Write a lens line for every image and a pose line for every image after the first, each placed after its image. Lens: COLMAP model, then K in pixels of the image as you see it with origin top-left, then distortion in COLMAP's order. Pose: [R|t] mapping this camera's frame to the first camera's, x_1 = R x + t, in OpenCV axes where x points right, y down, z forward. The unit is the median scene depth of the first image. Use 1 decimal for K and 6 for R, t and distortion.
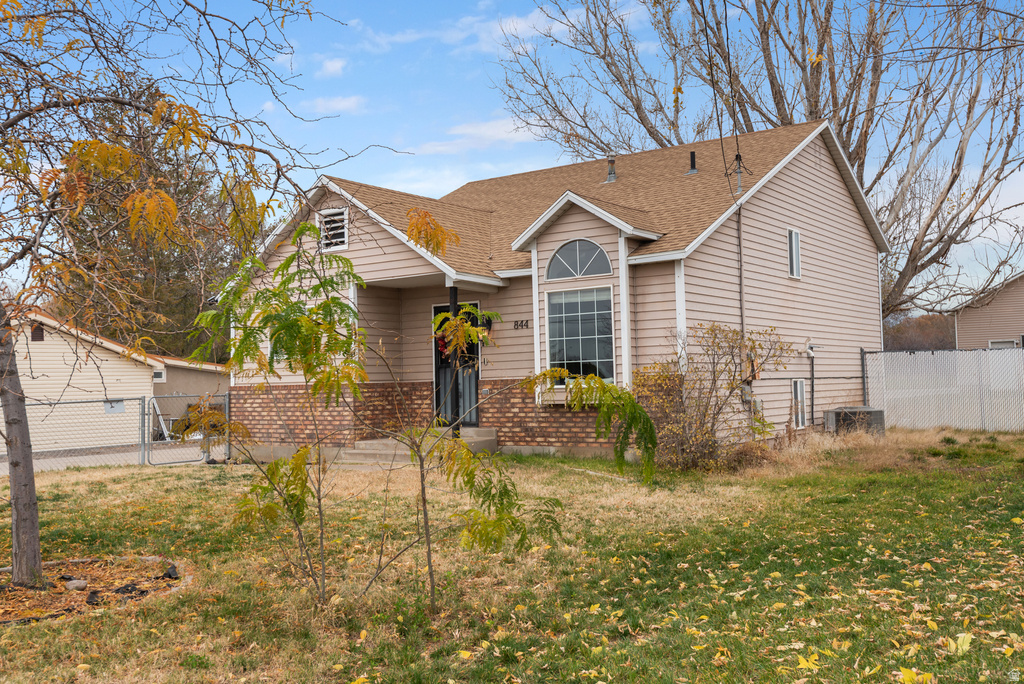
lens RADIAL K [[990.7, 0, 529.7], [0, 990.7, 328.3], [0, 0, 1]] dist [-0.005310, 0.010970]
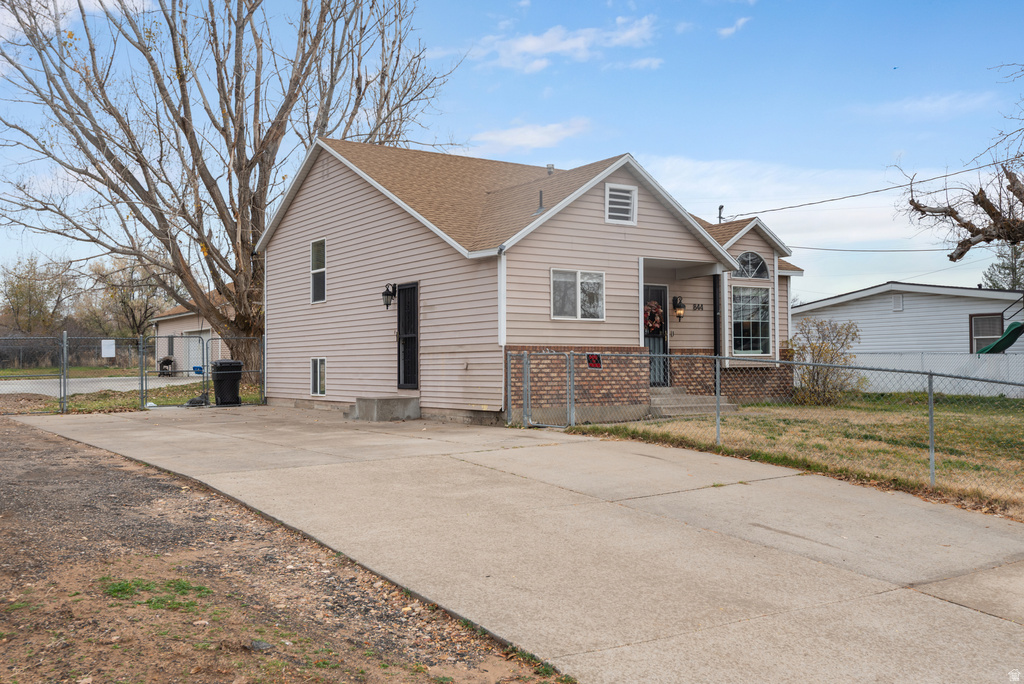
lens RADIAL K [[990.7, 0, 529.7], [0, 990.7, 328.3], [0, 0, 1]] dist [-0.005310, 0.010970]
pose [[0.357173, 0.058693, 0.932192, -1.403799], [-0.052090, 0.997722, -0.042860, 0.098635], [-0.932585, -0.033250, 0.359417, 0.793924]]
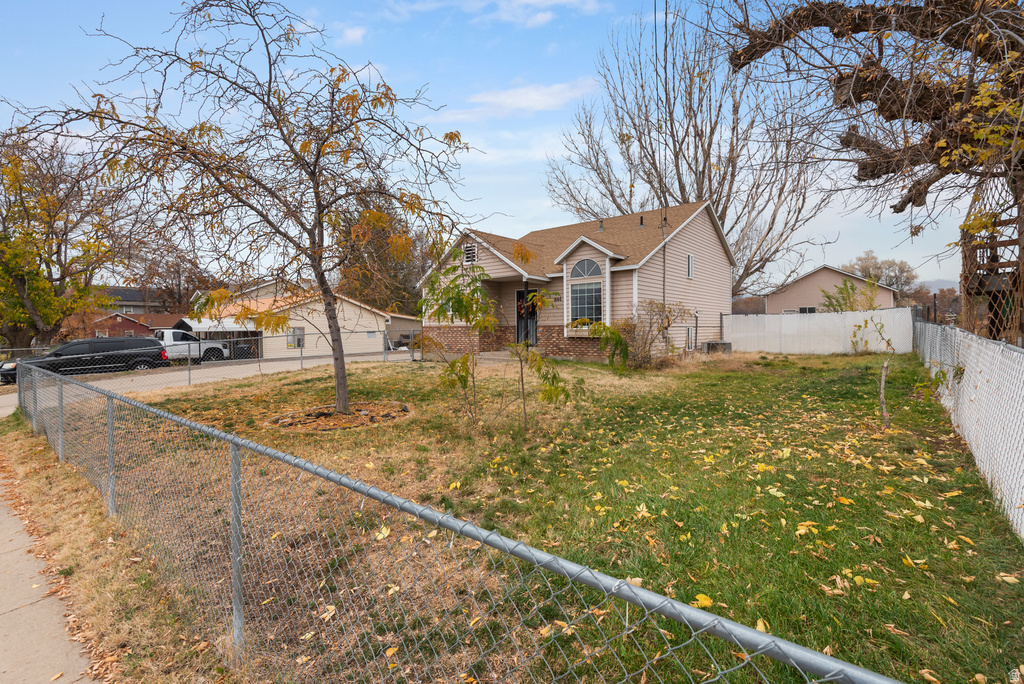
lens RADIAL K [[461.7, 0, 517.6], [0, 461.7, 341.4], [0, 0, 1]] dist [0.003795, 0.000023]
pose [[0.996785, 0.017993, -0.078075, -0.016545], [-0.011210, 0.996192, 0.086465, 0.001395], [0.079333, -0.085311, 0.993191, 0.000896]]
